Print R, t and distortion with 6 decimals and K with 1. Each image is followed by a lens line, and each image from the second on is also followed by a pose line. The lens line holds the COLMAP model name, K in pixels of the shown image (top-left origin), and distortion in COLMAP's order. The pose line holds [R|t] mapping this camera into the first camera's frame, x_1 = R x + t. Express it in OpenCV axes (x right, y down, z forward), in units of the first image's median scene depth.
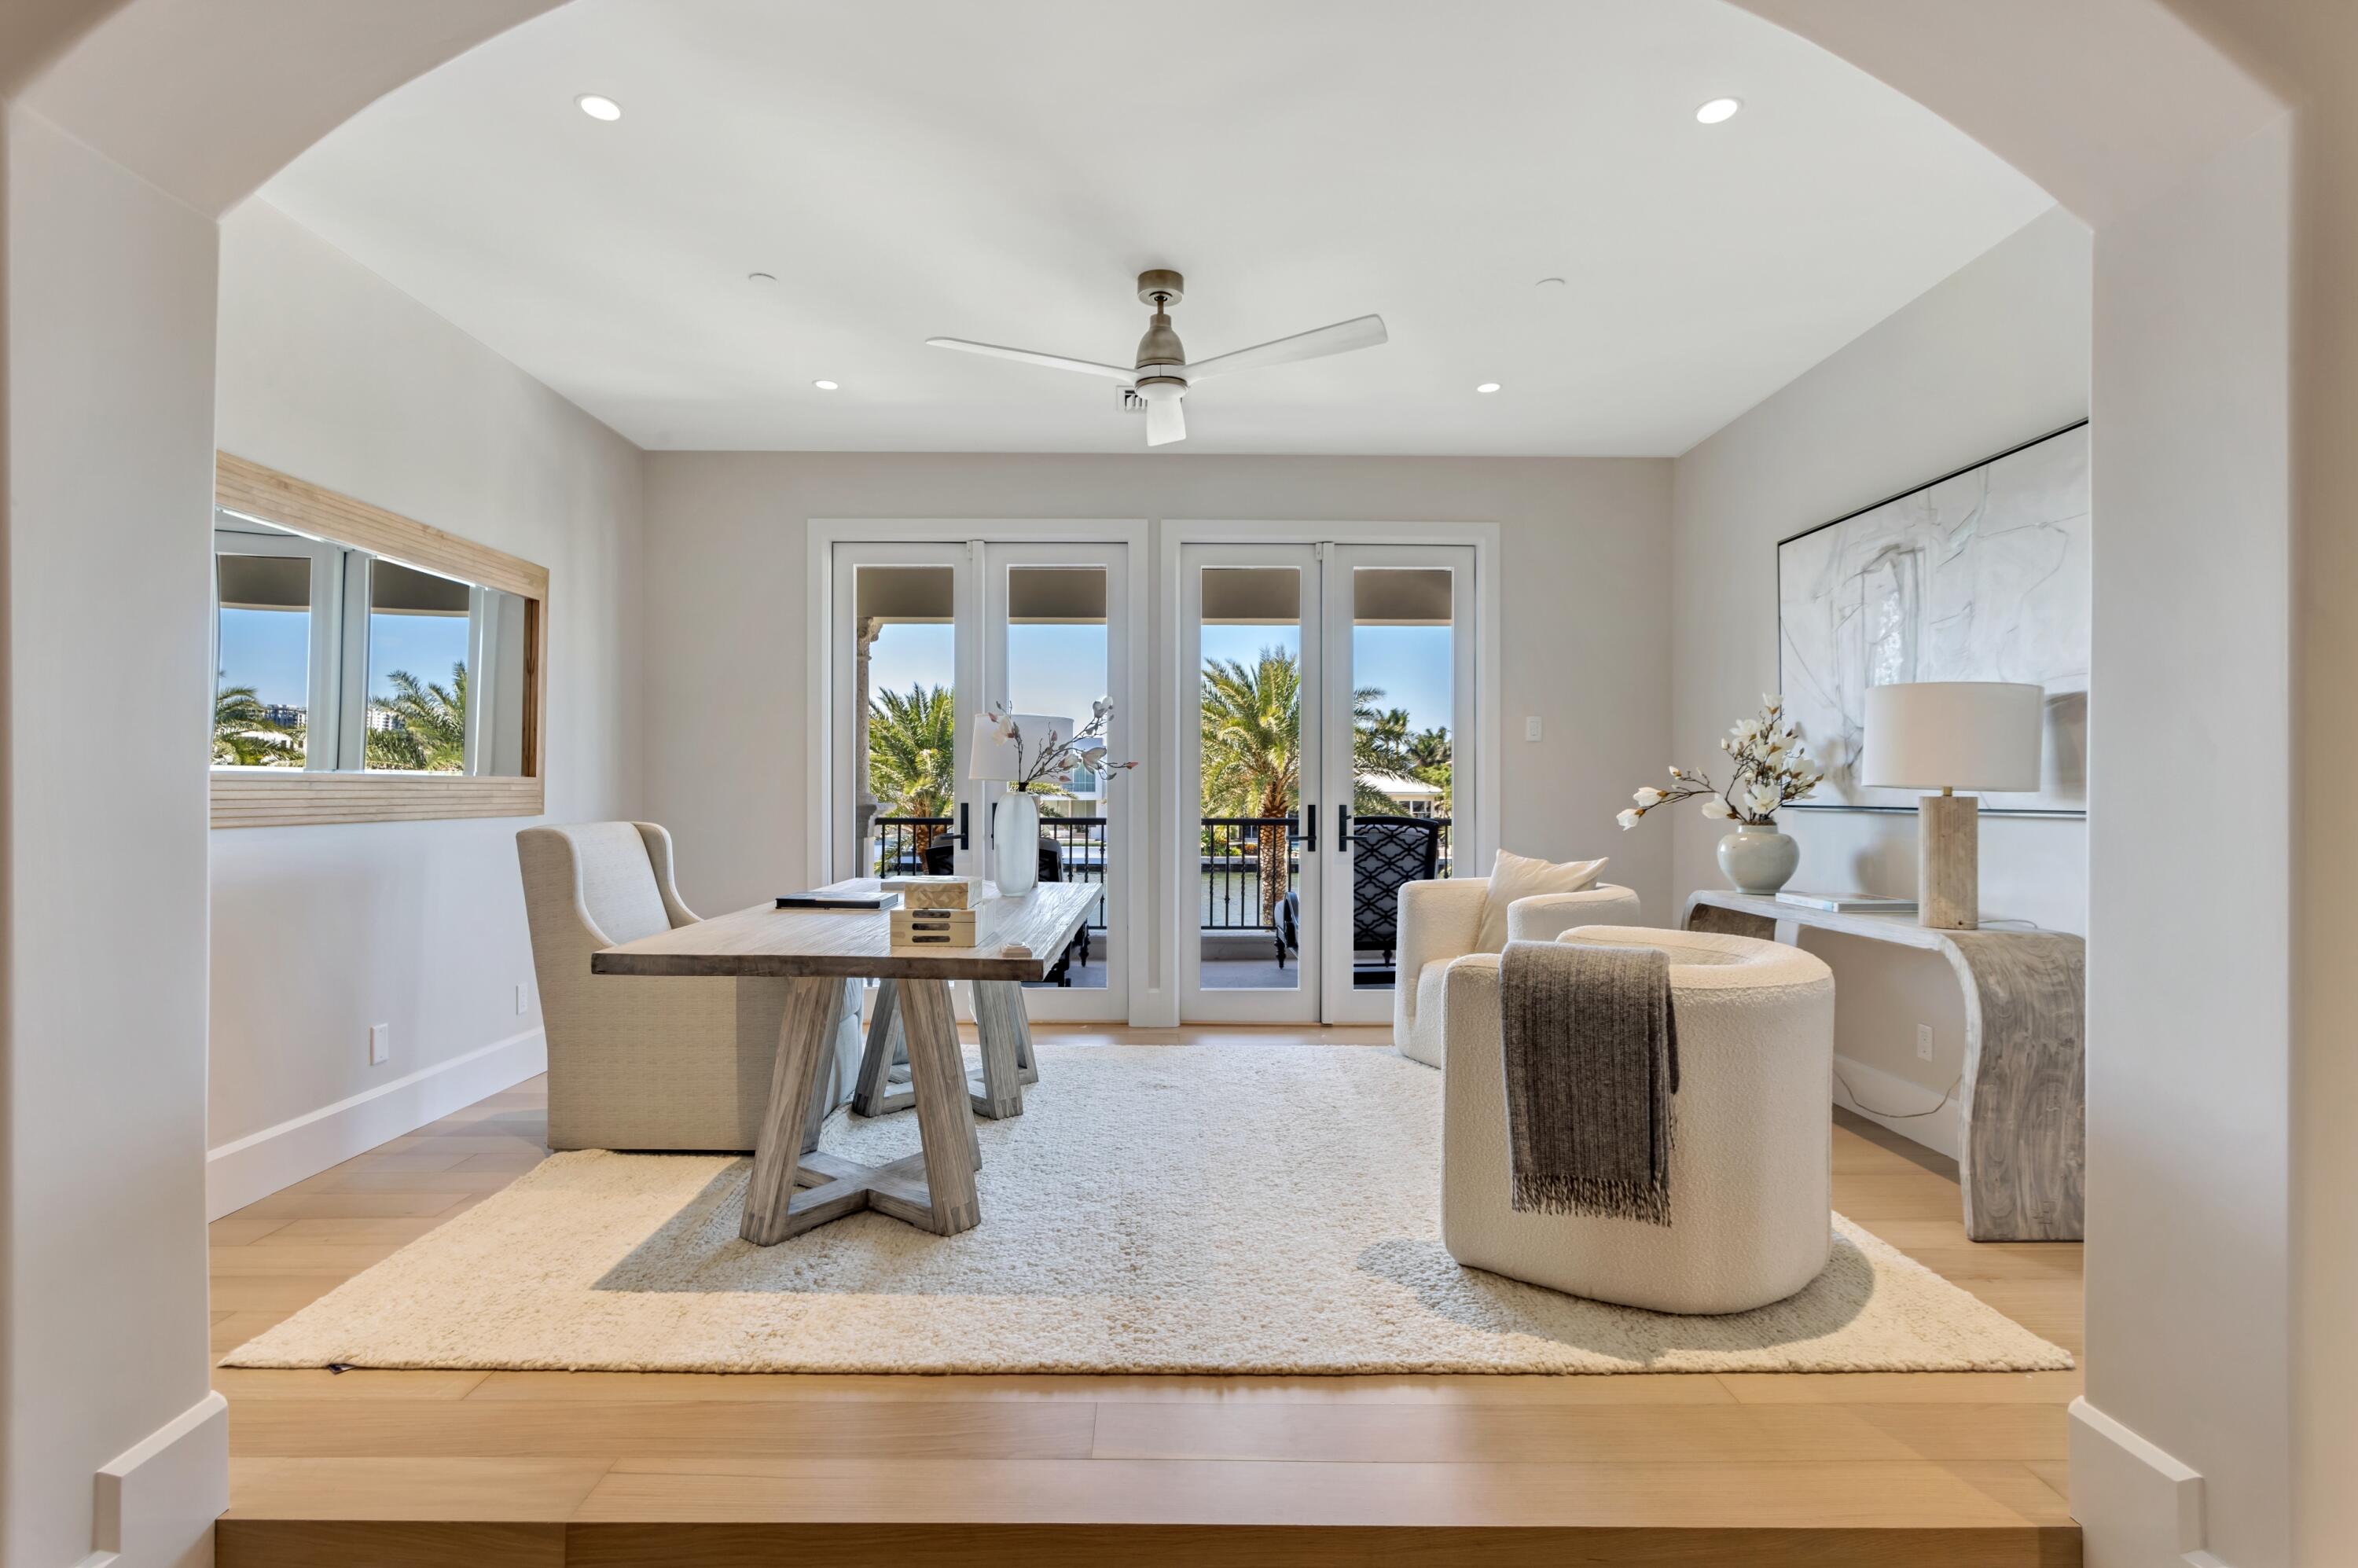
lens RADIAL K [[1169.5, 0, 1171.3], [0, 1169.5, 781.0], [0, 0, 1]] dist [-0.001221, 0.001872]
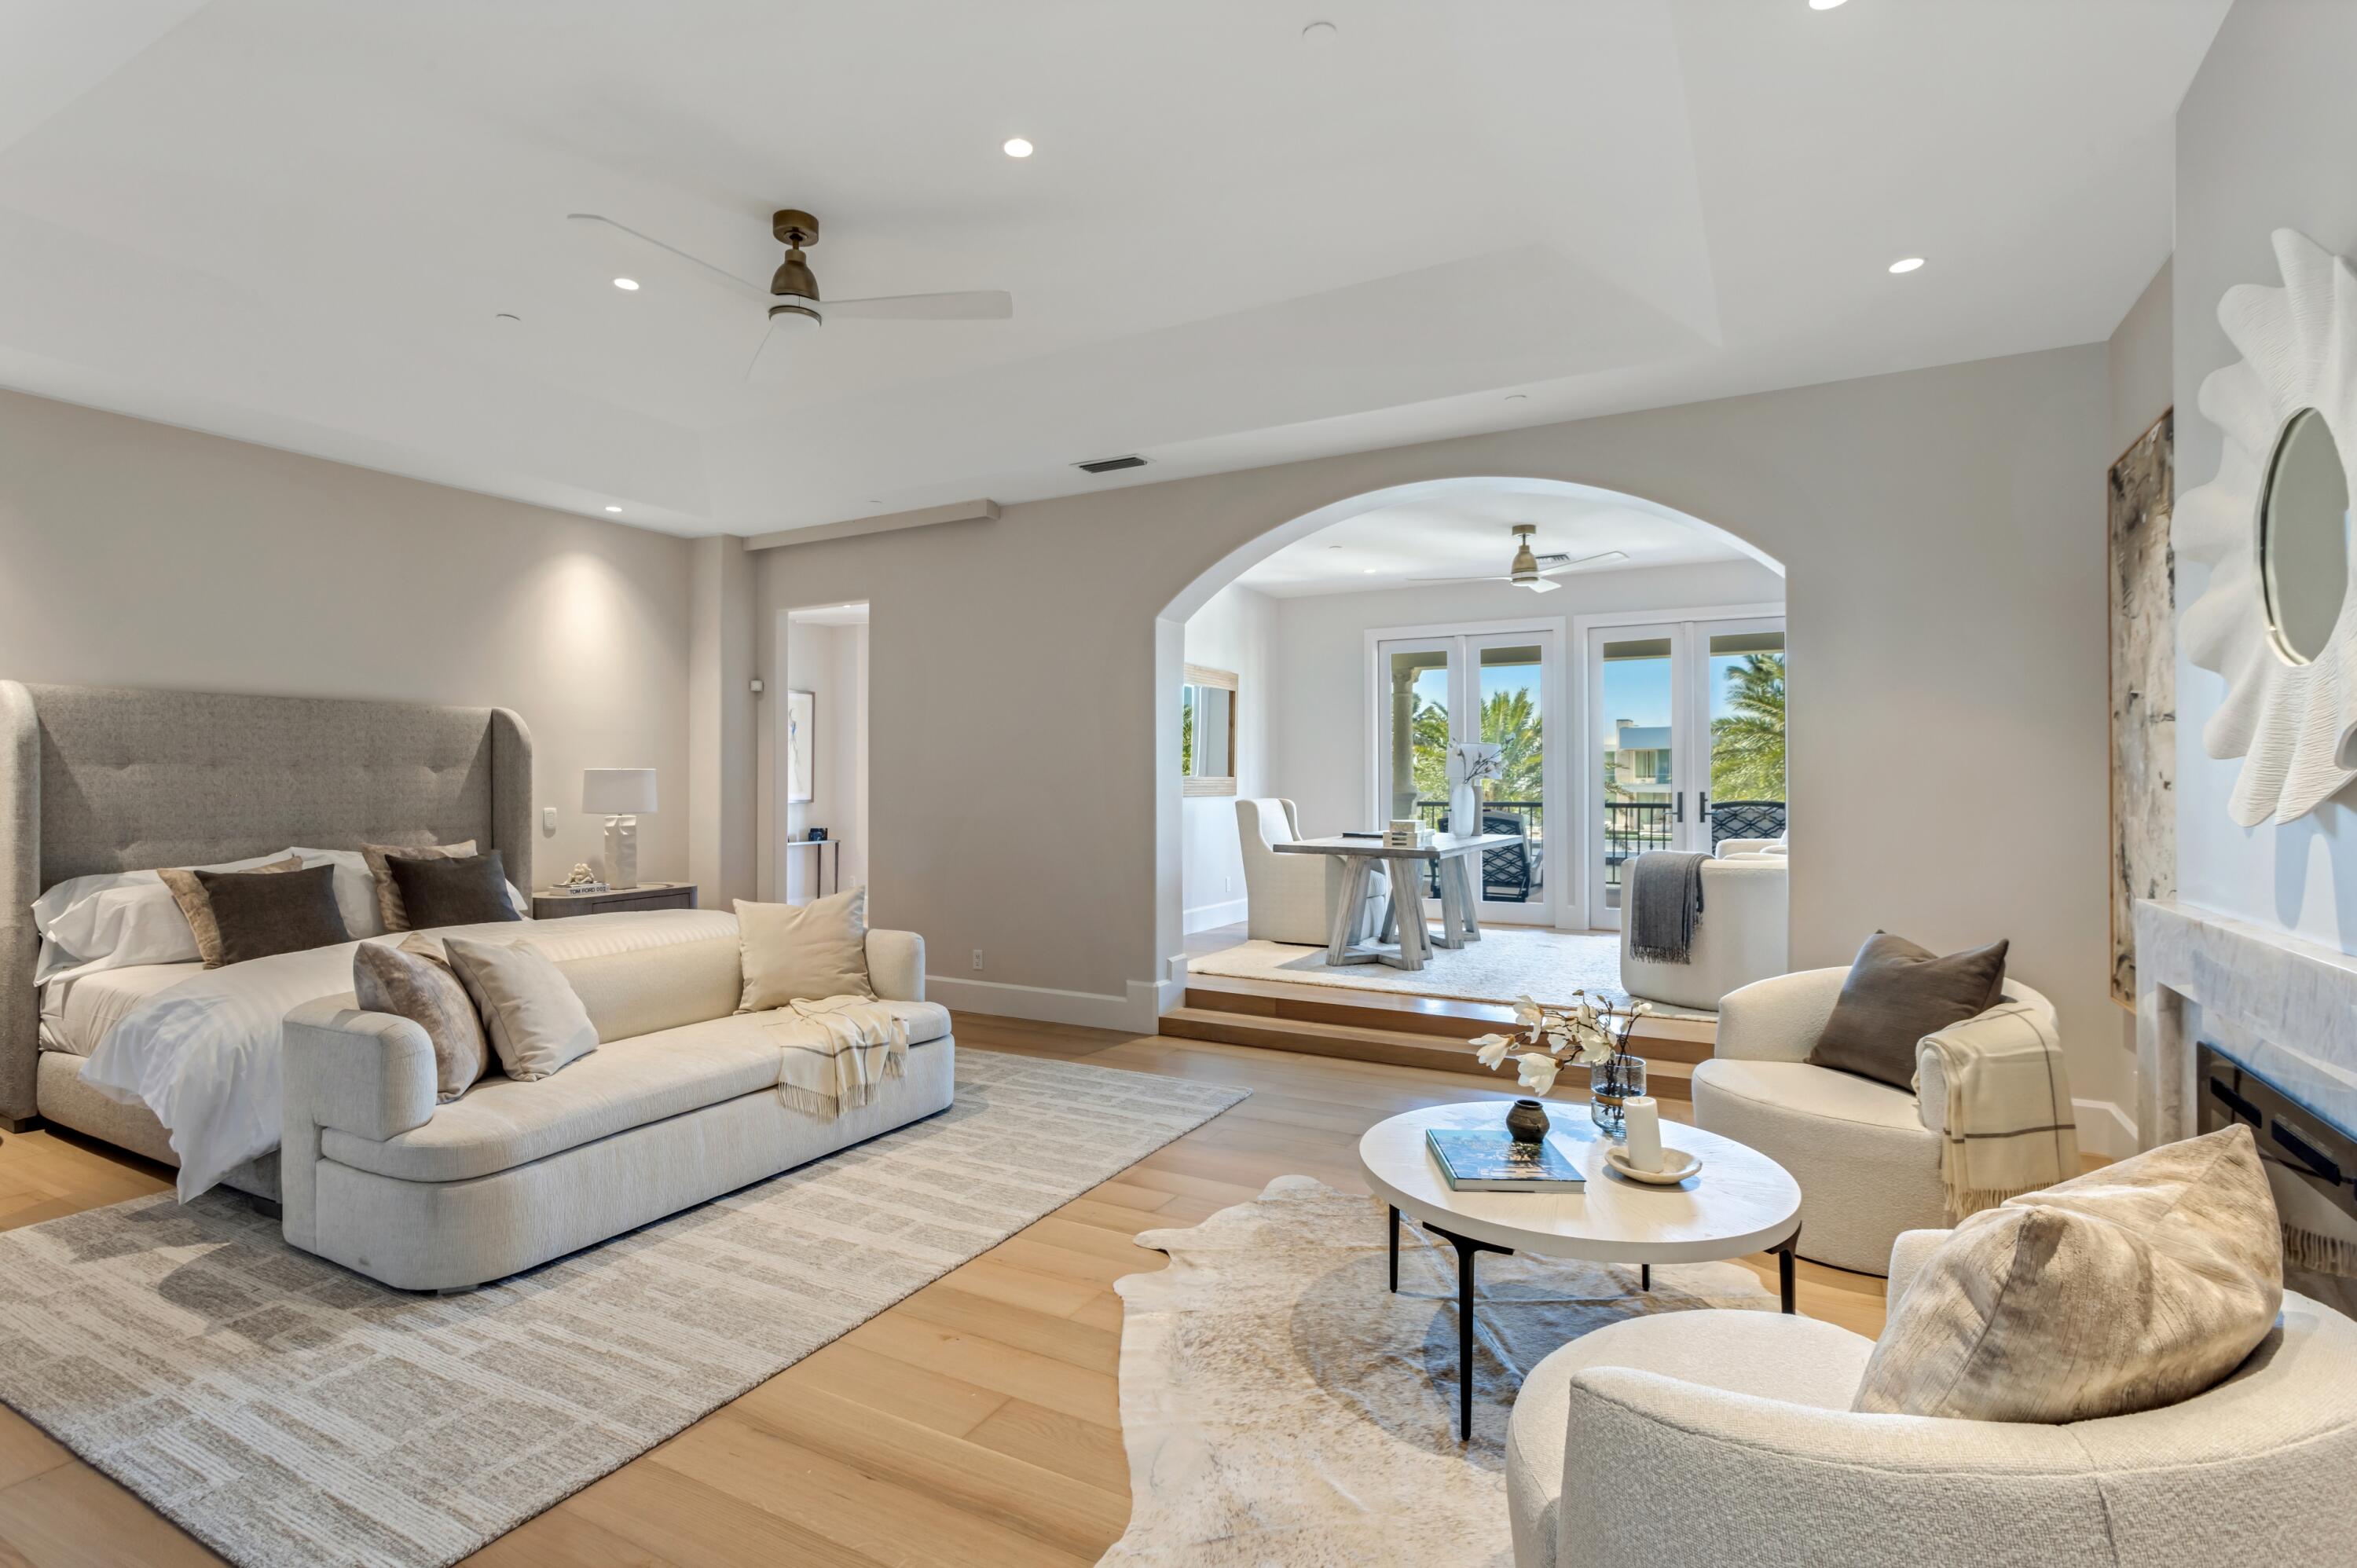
lens RADIAL K [[1169.0, 0, 1170.8], [0, 1169.0, 781.0], [0, 0, 1]] dist [-0.001221, 0.001872]
pose [[0.880818, -0.002516, -0.473449, 0.356503], [0.005836, 0.999968, 0.005543, -0.009289], [0.473420, -0.007646, 0.880804, -0.924024]]
